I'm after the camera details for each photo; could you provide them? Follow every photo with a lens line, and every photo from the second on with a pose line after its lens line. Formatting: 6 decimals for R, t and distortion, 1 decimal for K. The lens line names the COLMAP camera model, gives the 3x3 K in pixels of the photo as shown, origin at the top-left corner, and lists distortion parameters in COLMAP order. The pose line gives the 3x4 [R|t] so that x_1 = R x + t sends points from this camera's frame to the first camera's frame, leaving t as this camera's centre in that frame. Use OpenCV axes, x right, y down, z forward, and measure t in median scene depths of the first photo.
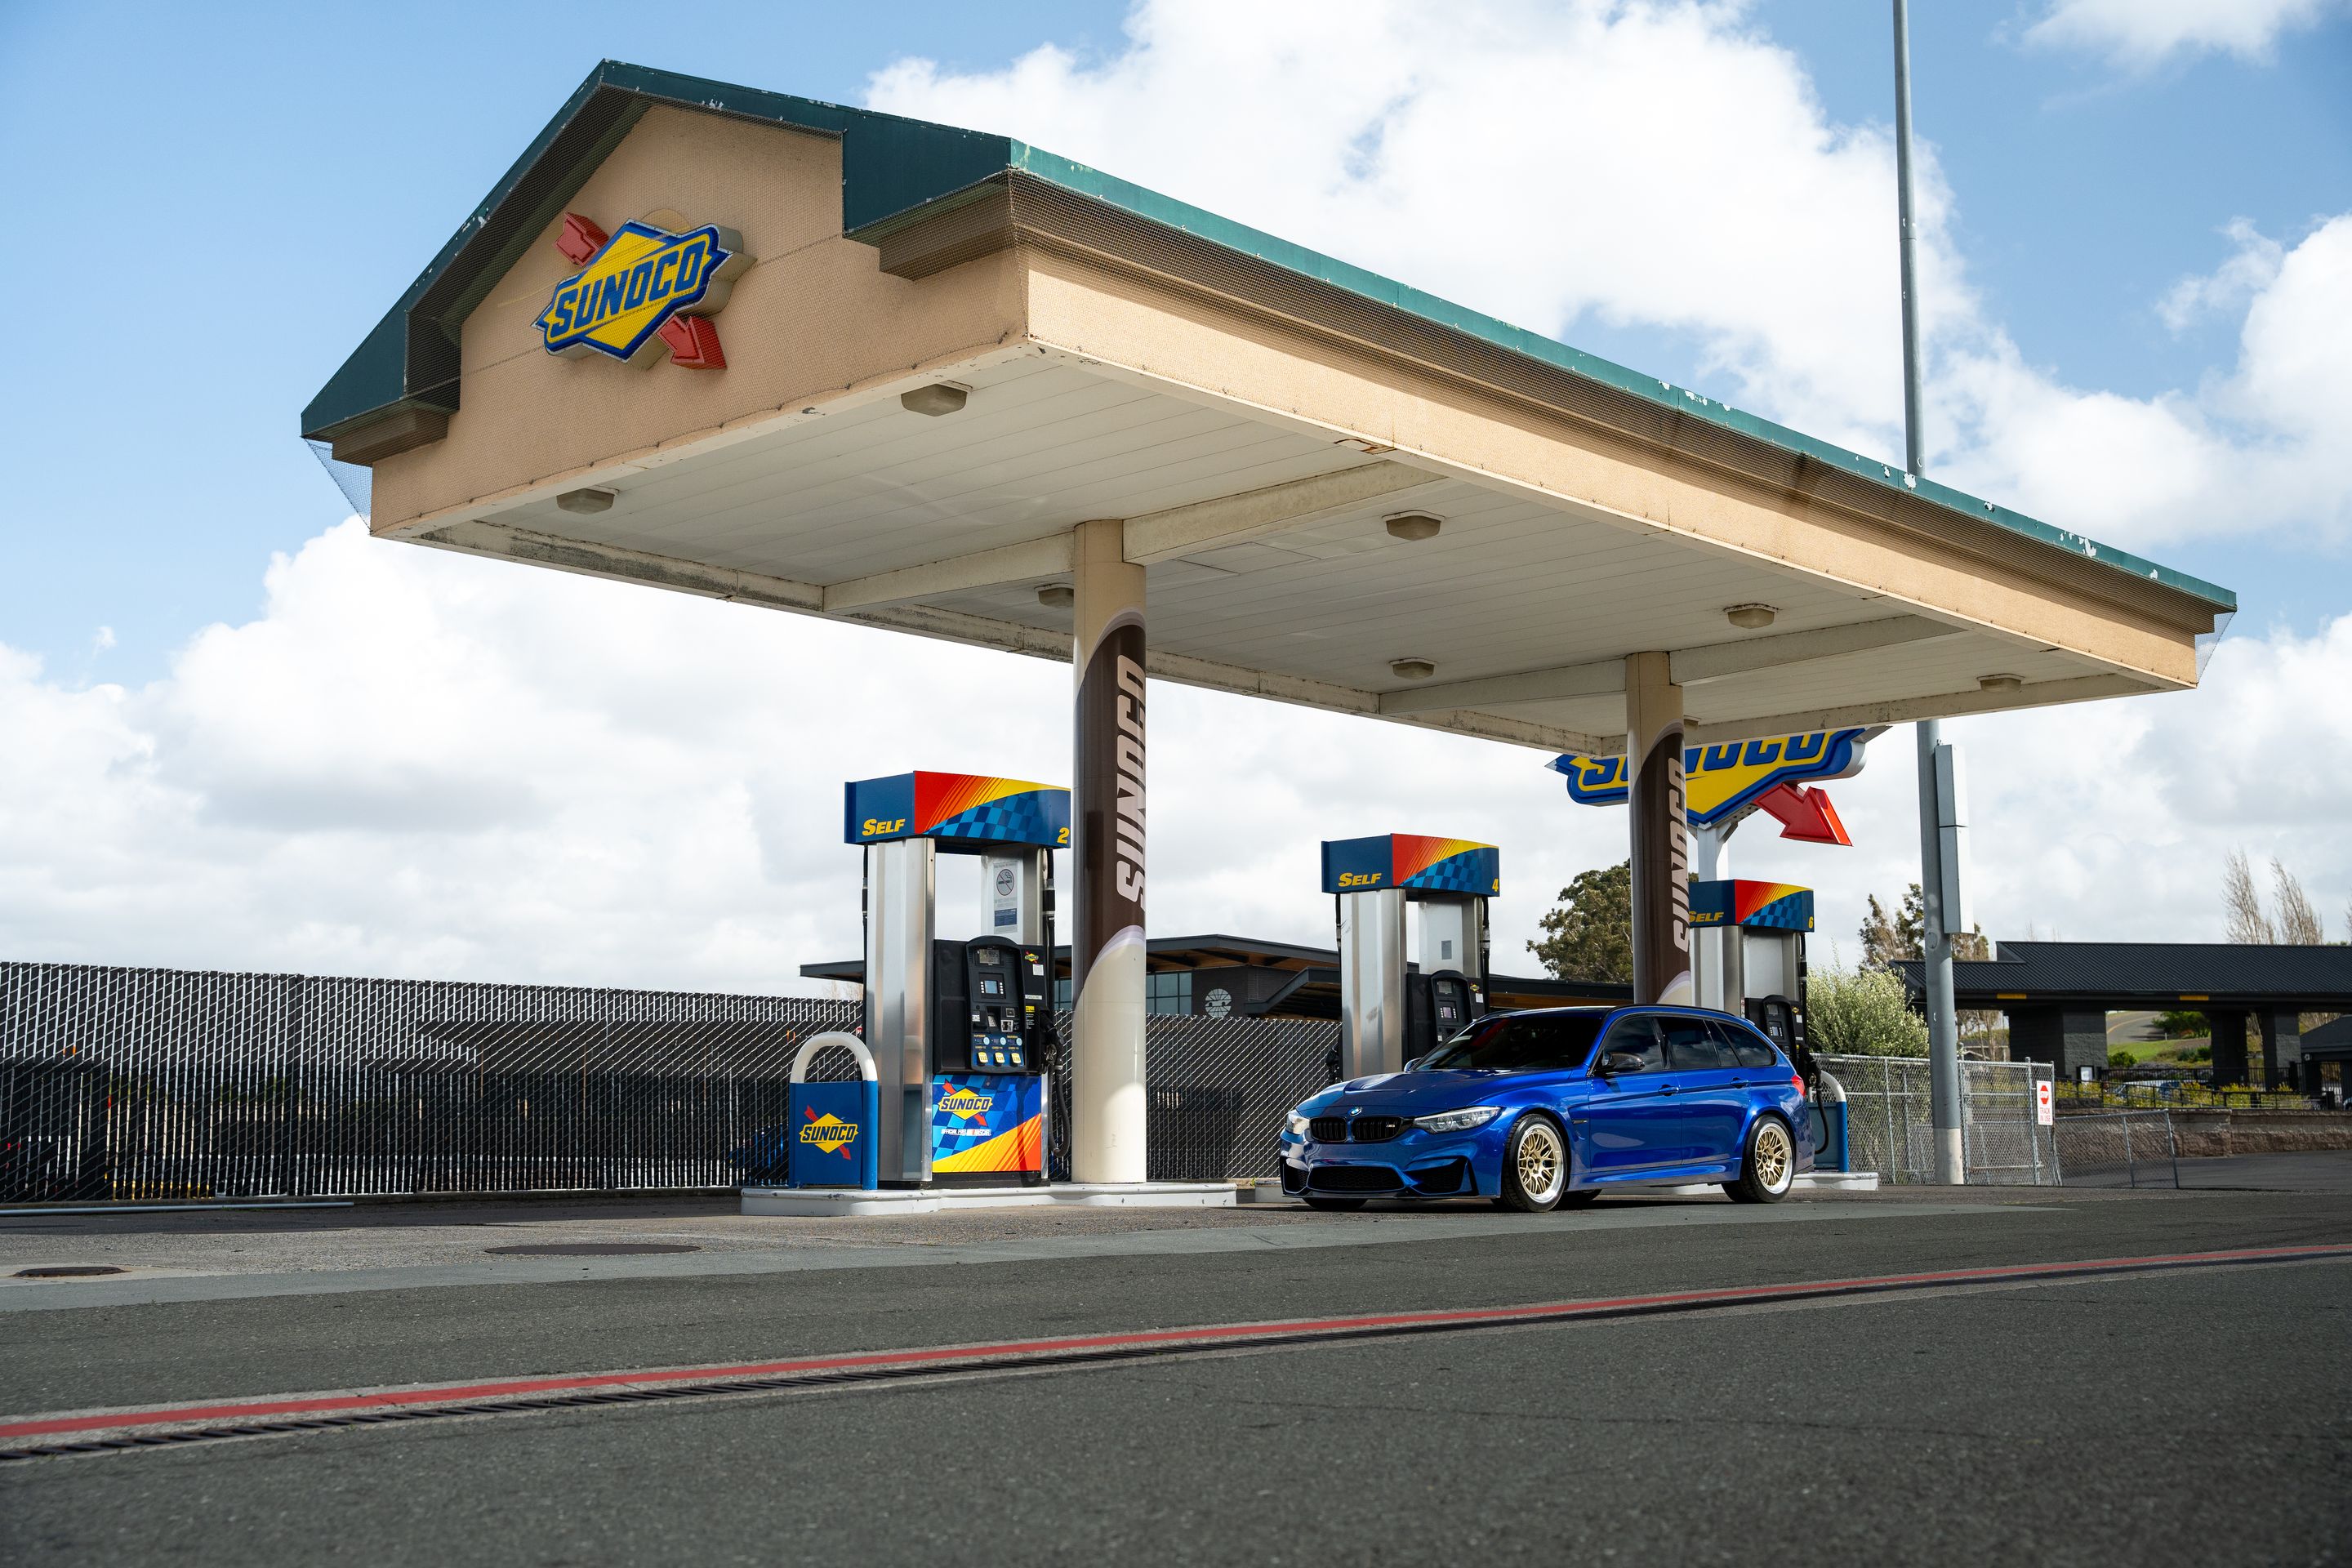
lens RADIAL K [[2613.6, 0, 1217.2], [0, 2613.6, 781.8], [0, 0, 1]] dist [0.006415, 0.017480]
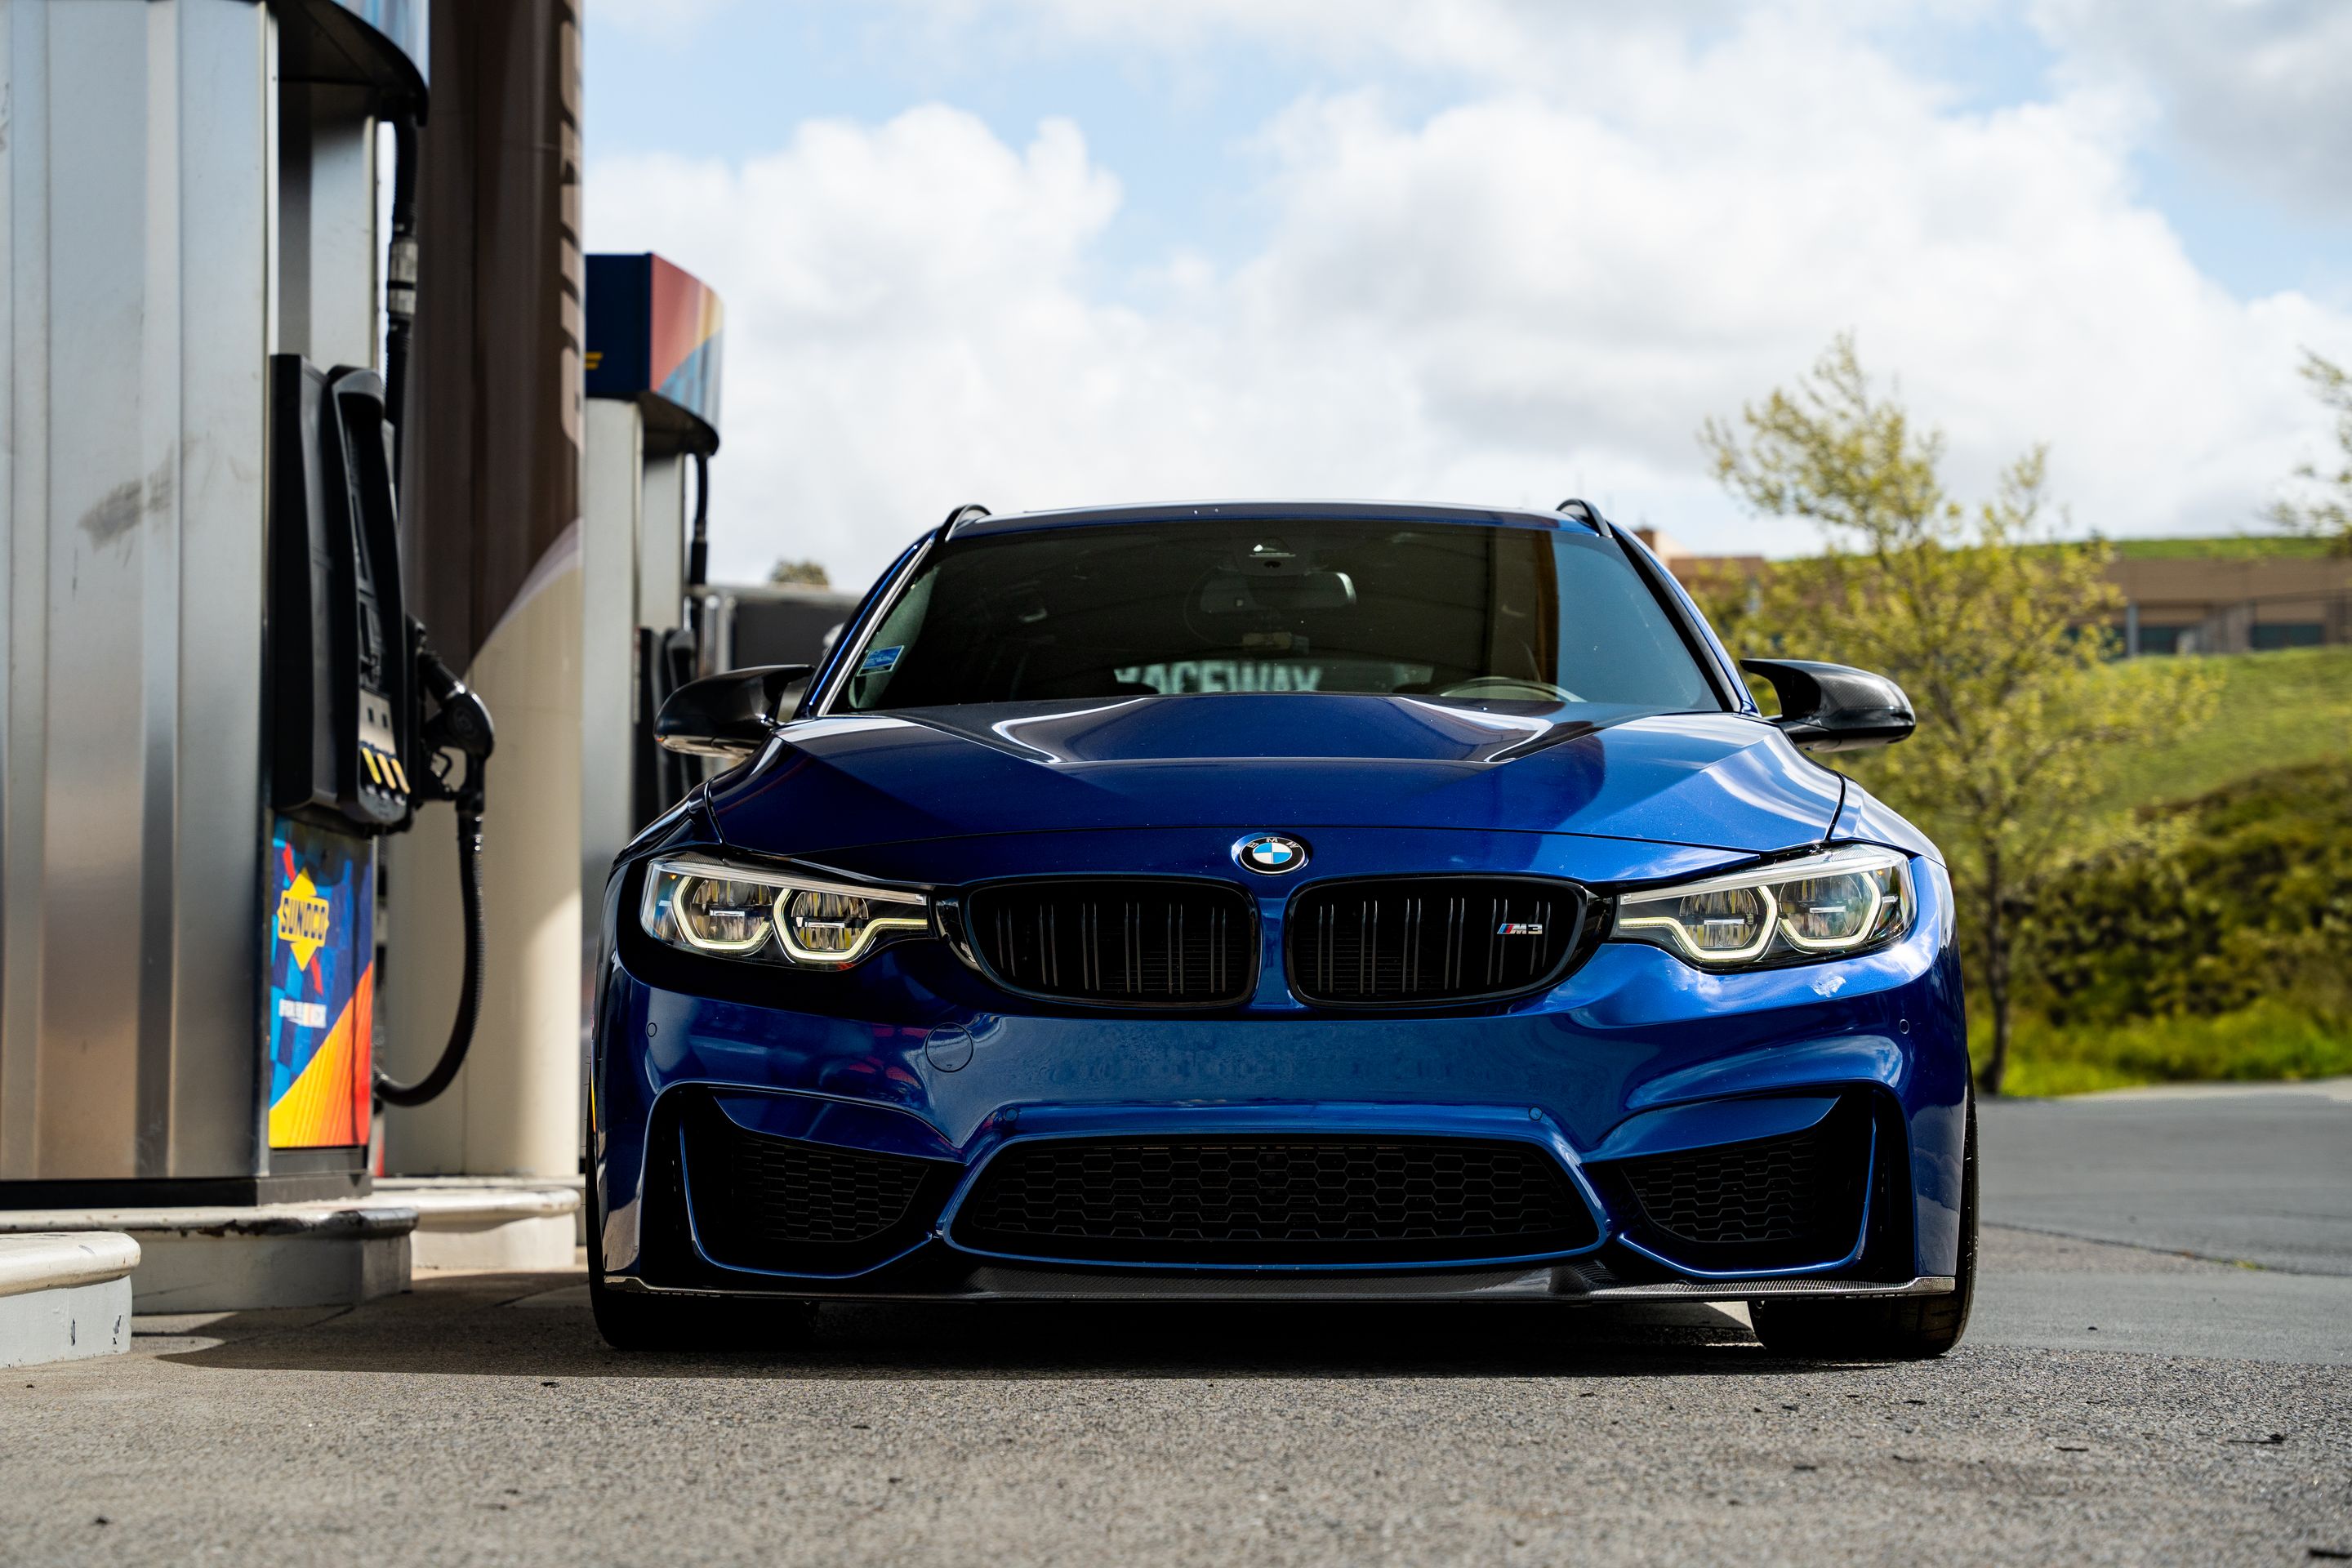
lens RADIAL K [[4676.9, 0, 1126.3], [0, 4676.9, 784.1], [0, 0, 1]] dist [0.273461, -0.004588]
pose [[0.754013, 0.048482, 0.655068, -0.171743], [-0.091410, 0.995313, 0.031553, 0.103886], [-0.650468, -0.083671, 0.754911, 0.697336]]
